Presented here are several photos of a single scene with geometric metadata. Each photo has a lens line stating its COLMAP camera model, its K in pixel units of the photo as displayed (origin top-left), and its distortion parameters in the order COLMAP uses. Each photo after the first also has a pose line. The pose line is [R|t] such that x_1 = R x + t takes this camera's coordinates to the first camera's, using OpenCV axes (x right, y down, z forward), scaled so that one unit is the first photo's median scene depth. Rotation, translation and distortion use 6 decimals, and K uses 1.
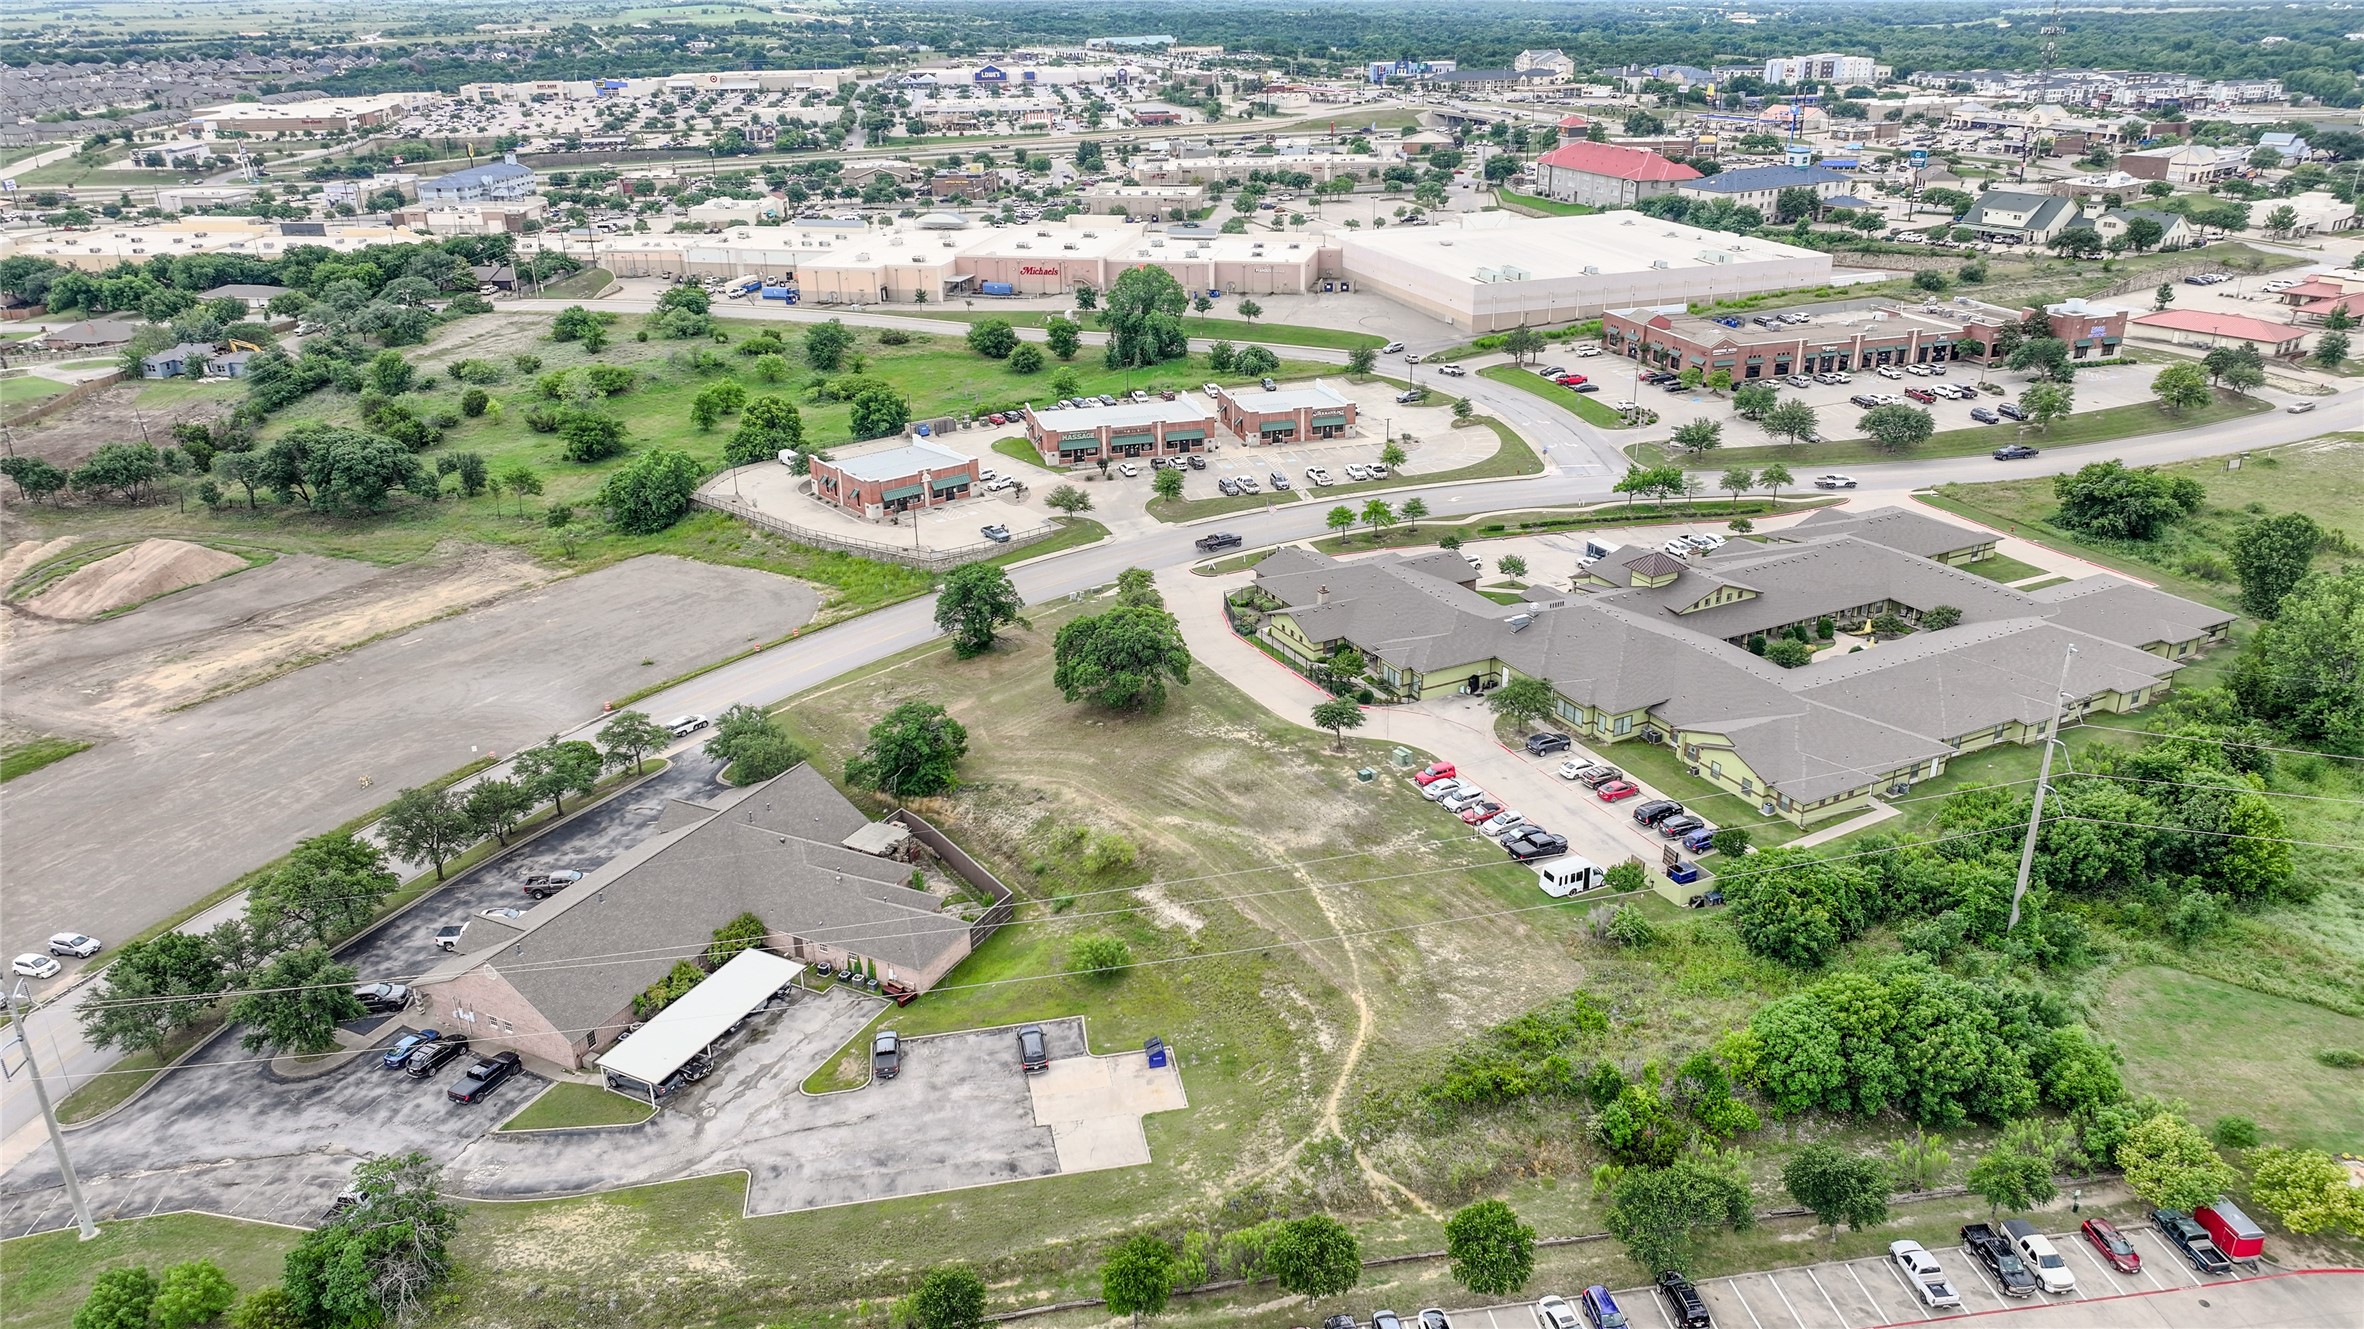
lens RADIAL K [[1662.4, 0, 1182.0], [0, 1662.4, 664.5], [0, 0, 1]] dist [0.004314, 0.010829]
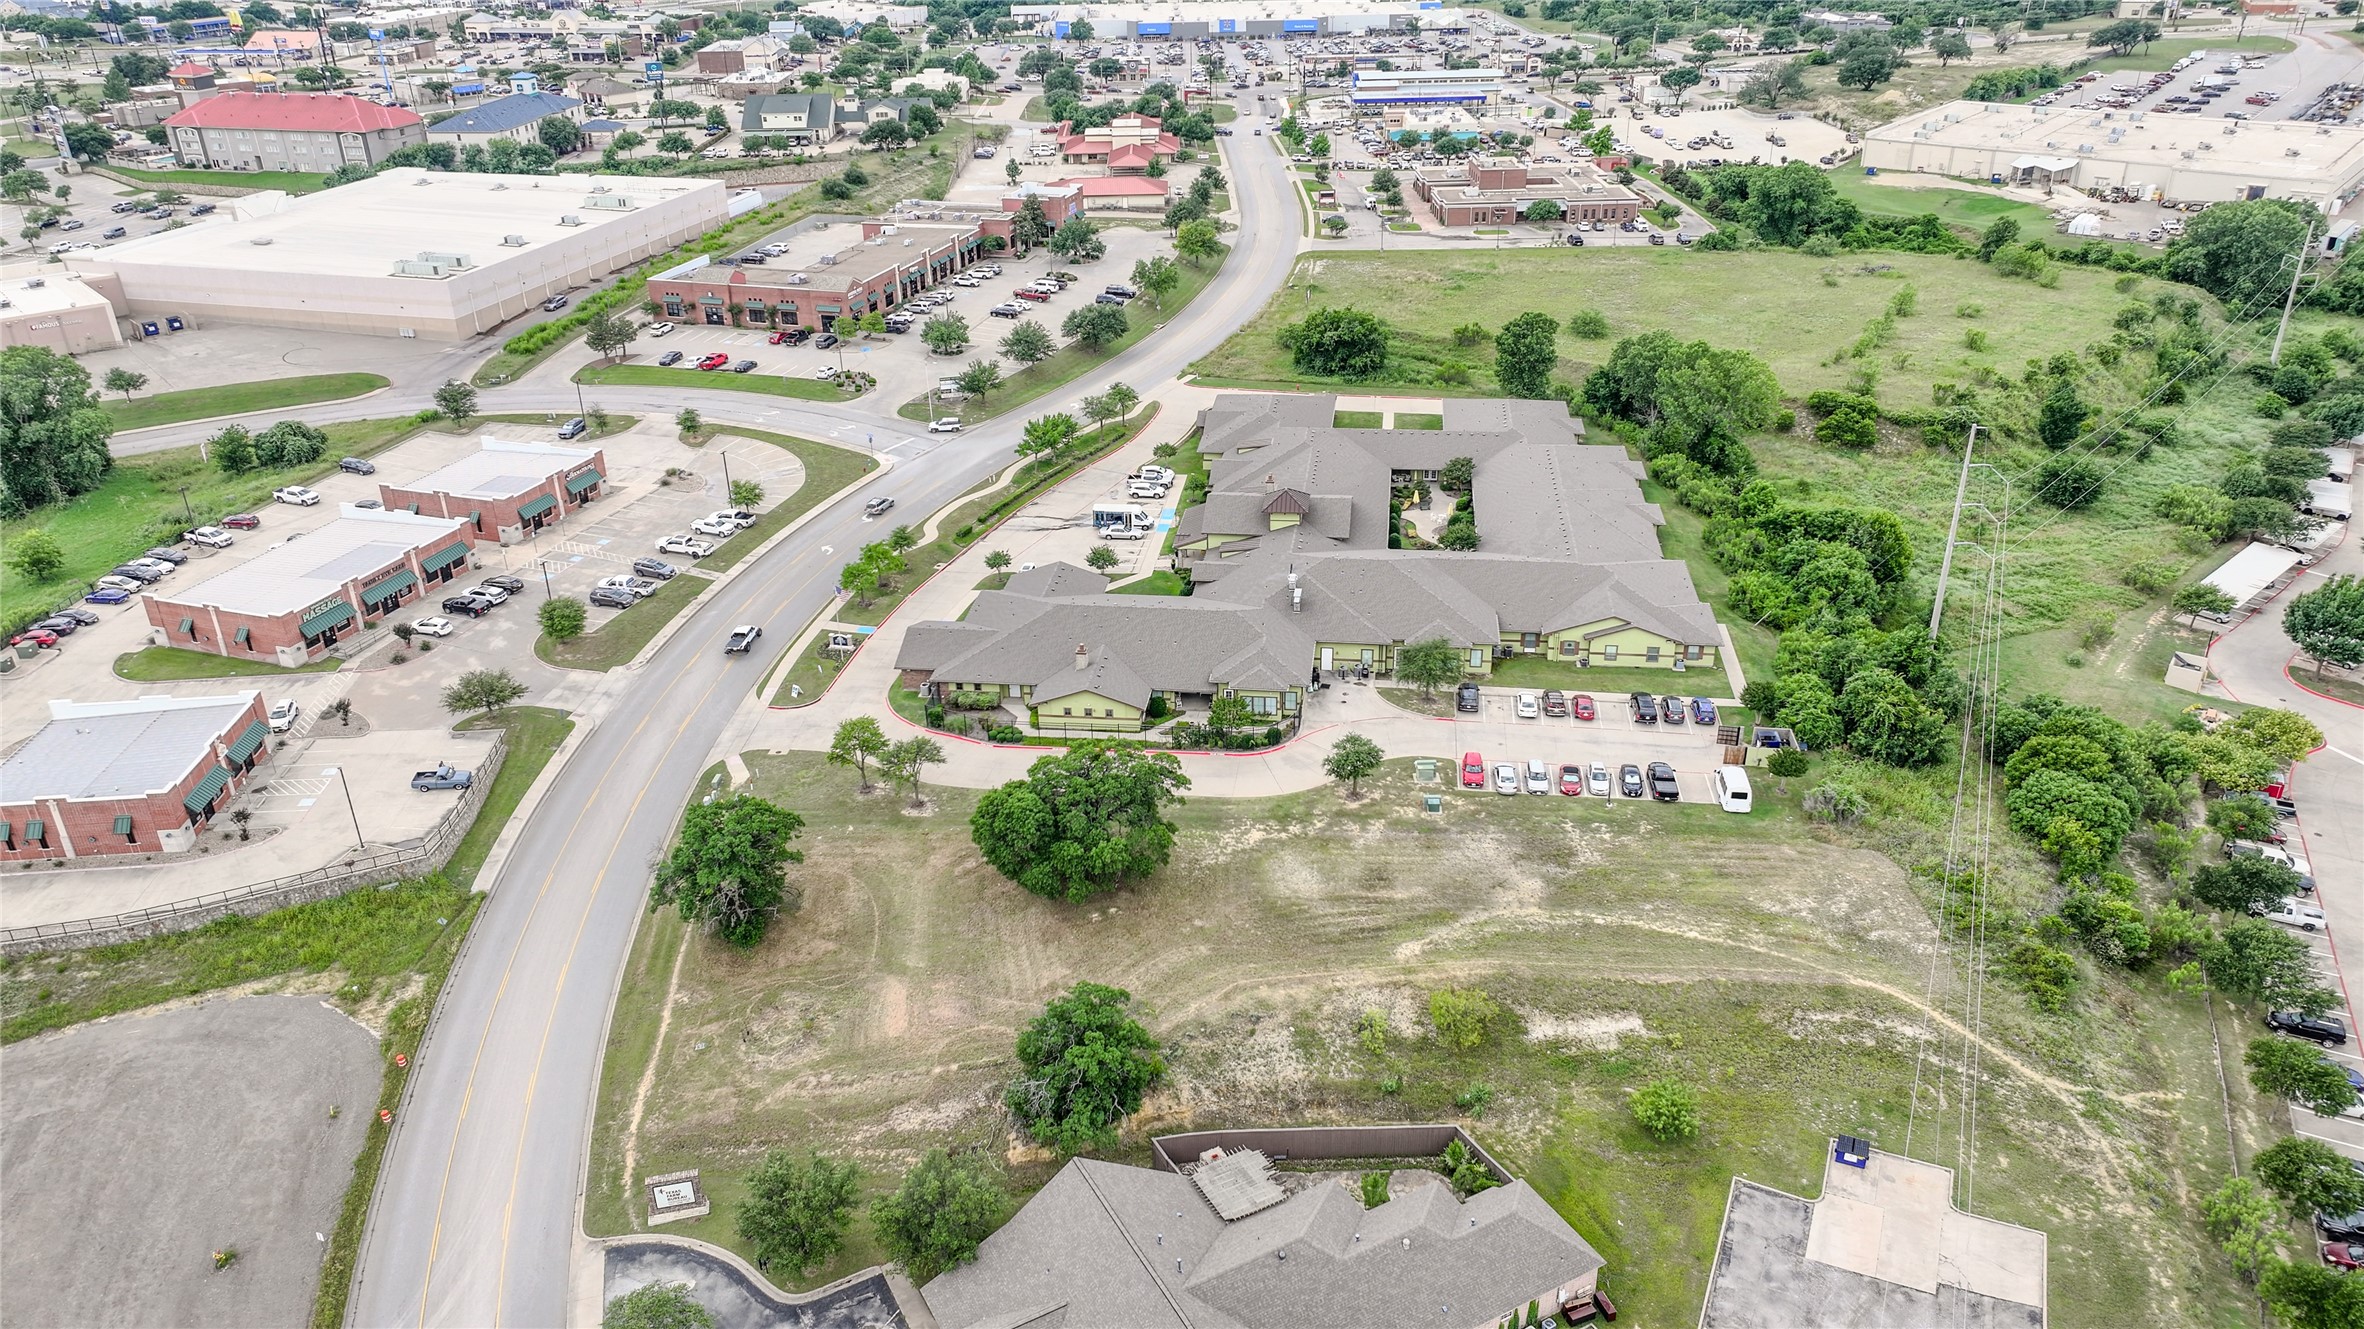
lens RADIAL K [[1662.4, 0, 1182.0], [0, 1662.4, 664.5], [0, 0, 1]] dist [0.004314, 0.010829]
pose [[0.558823, -0.365972, 0.744165, -0.390454], [0.328335, 0.921666, 0.206704, -0.150060], [-0.761520, 0.128824, 0.635210, 0.348858]]
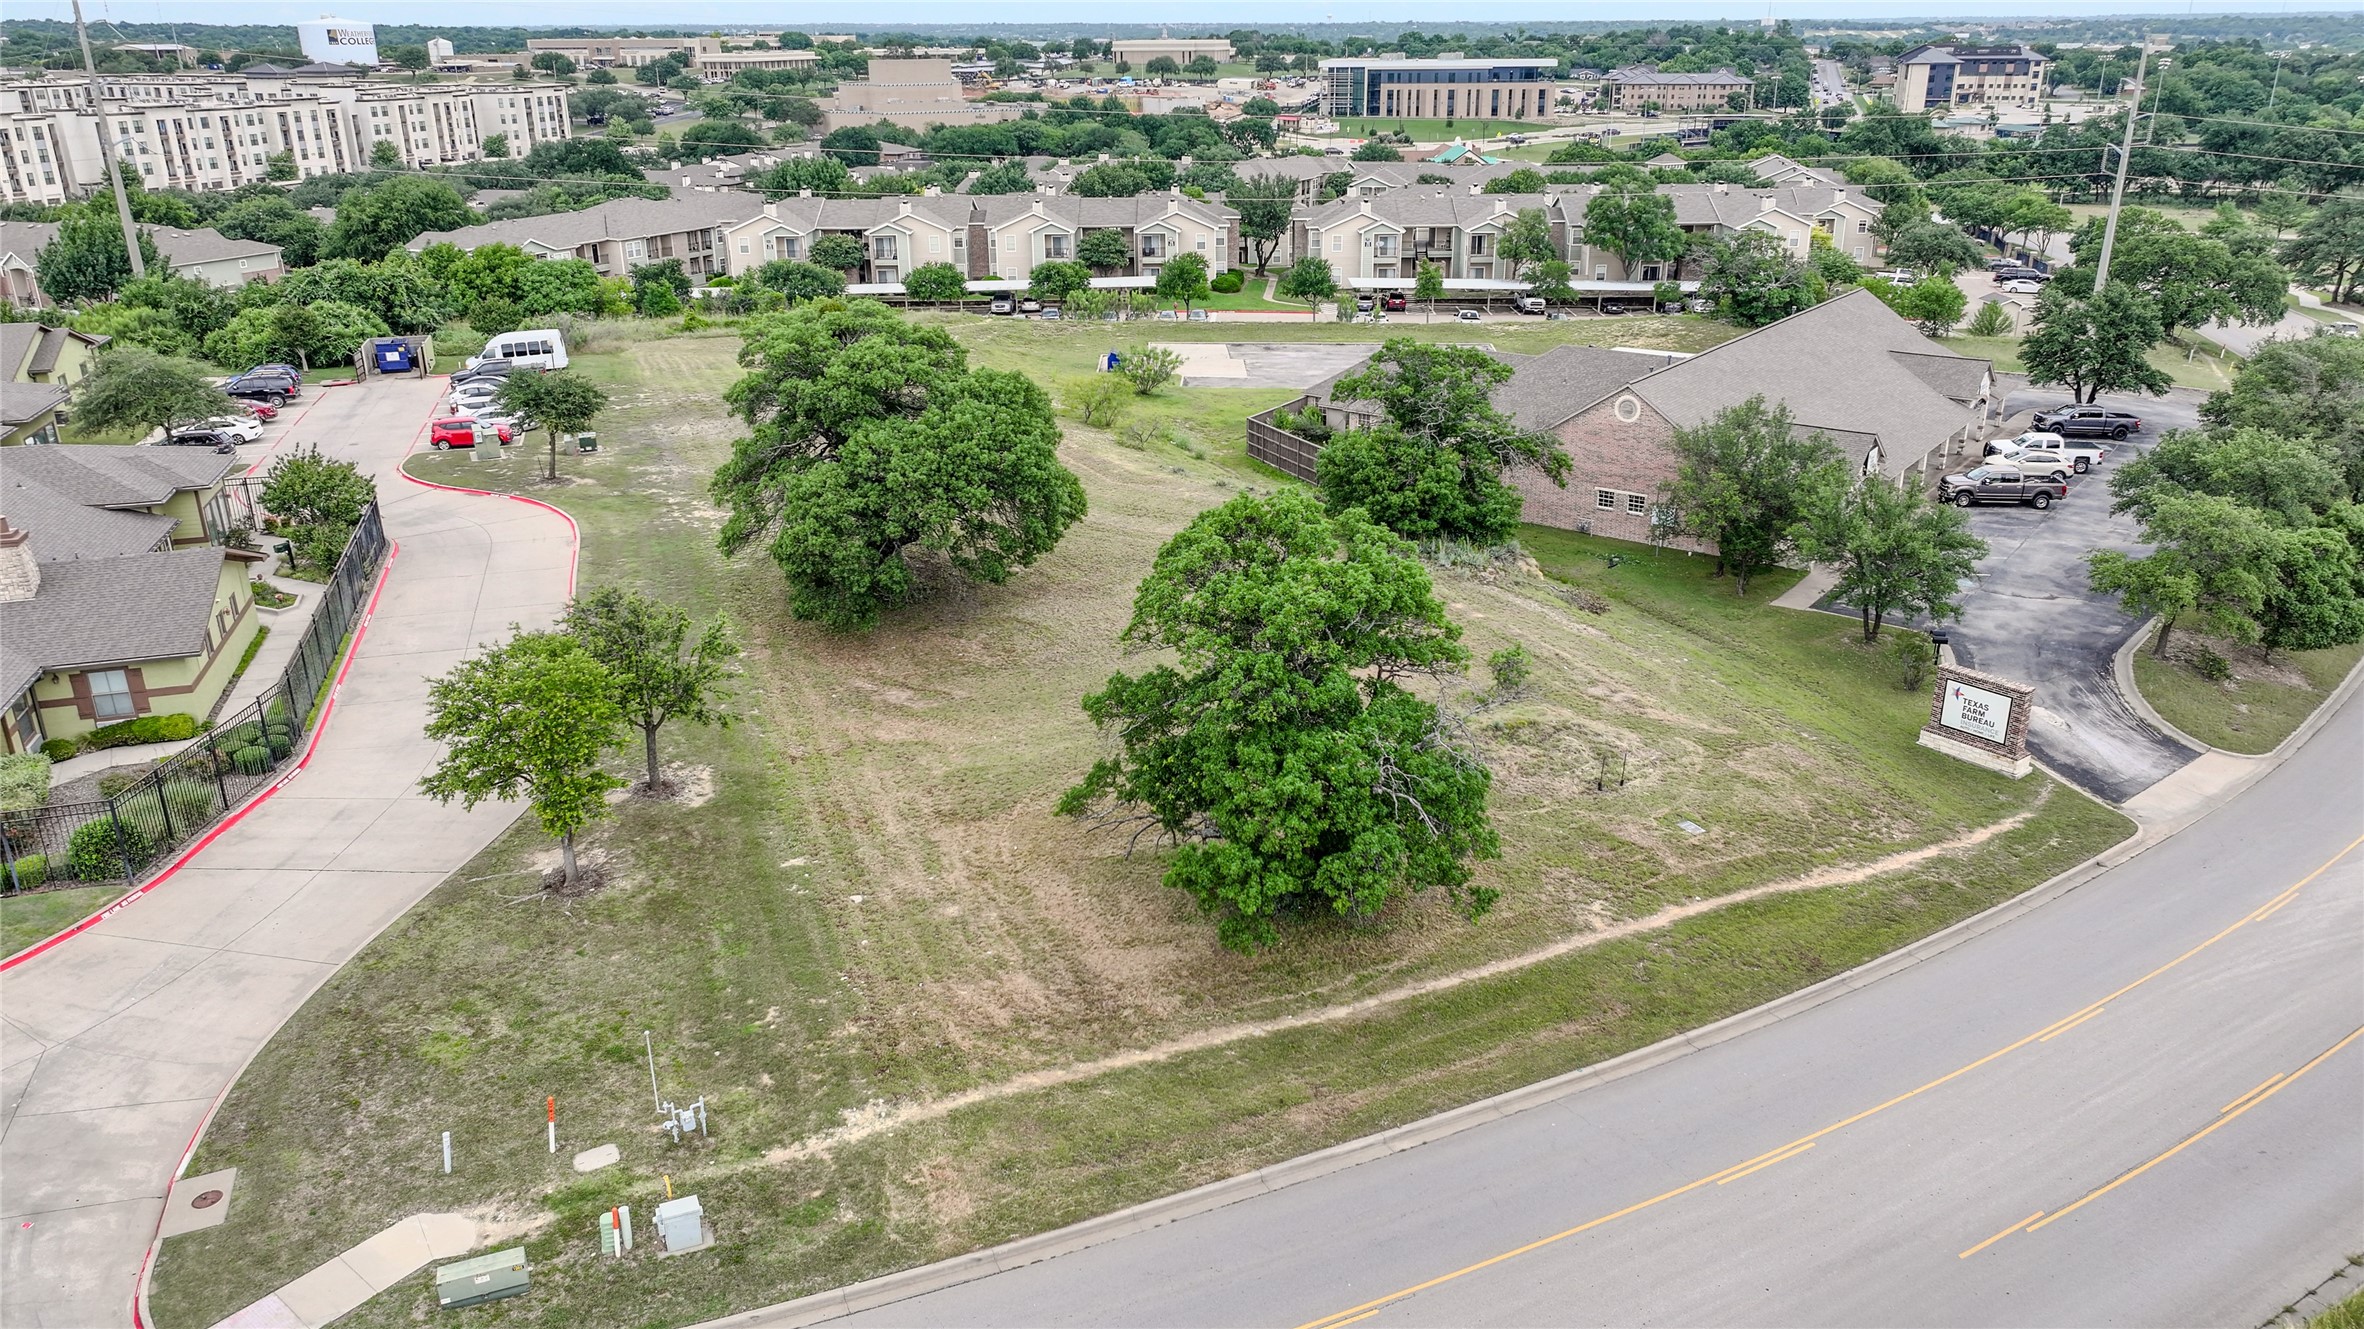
lens RADIAL K [[1662.4, 0, 1182.0], [0, 1662.4, 664.5], [0, 0, 1]] dist [0.004314, 0.010829]
pose [[-0.988163, -0.035225, 0.149312, -0.113061], [0.076094, 0.732570, 0.676425, -0.156163], [-0.133209, 0.679780, -0.721217, 0.930626]]
